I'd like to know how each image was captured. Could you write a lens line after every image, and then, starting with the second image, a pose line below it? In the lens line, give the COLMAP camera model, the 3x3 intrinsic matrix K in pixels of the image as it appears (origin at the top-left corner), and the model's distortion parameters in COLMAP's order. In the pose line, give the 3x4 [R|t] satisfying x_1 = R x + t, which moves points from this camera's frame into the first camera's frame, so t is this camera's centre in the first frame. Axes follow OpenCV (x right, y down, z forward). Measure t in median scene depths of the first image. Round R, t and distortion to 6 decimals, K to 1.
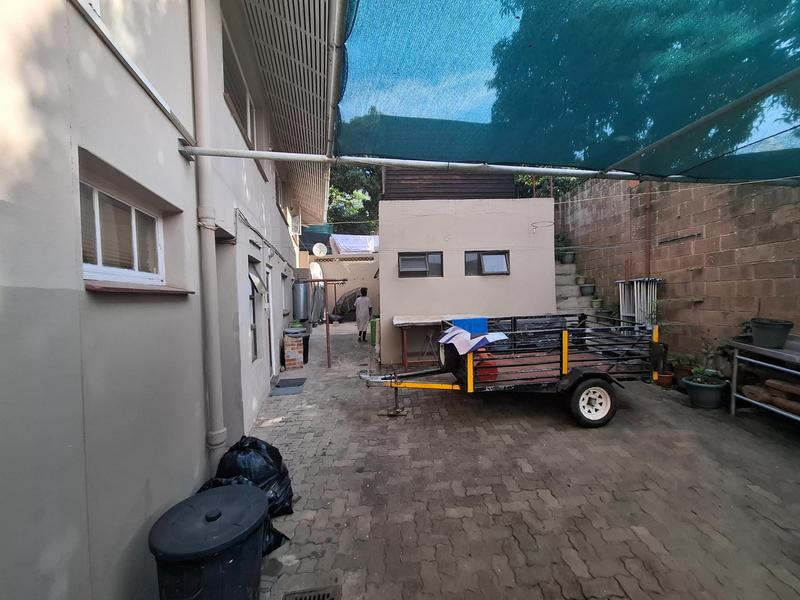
lens RADIAL K [[317.6, 0, 405.0], [0, 317.6, 300.7], [0, 0, 1]] dist [0.002304, 0.000020]
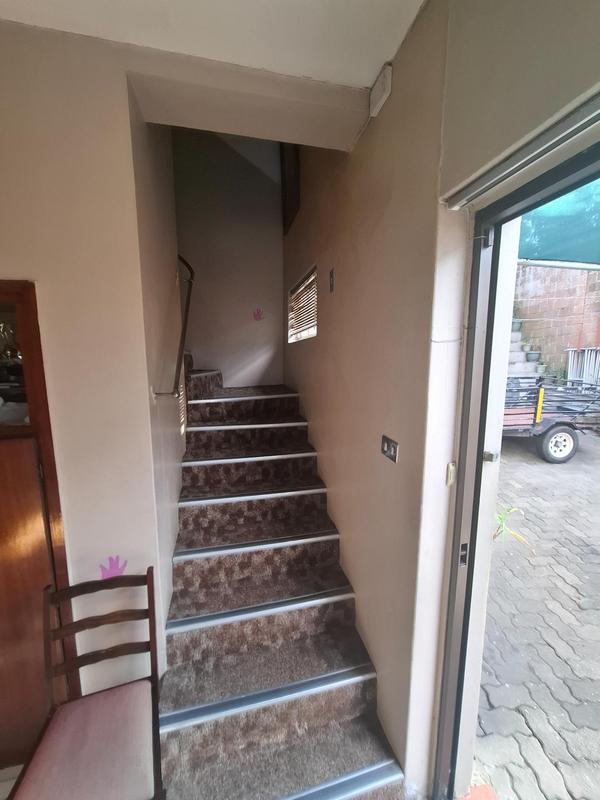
lens RADIAL K [[317.6, 0, 297.4], [0, 317.6, 400.9], [0, 0, 1]] dist [0.002304, 0.000020]
pose [[0.999523, 0.027108, -0.014780, -0.446167], [-0.025139, 0.992438, 0.120142, 0.015782], [0.017925, -0.119713, 0.992647, -0.273788]]
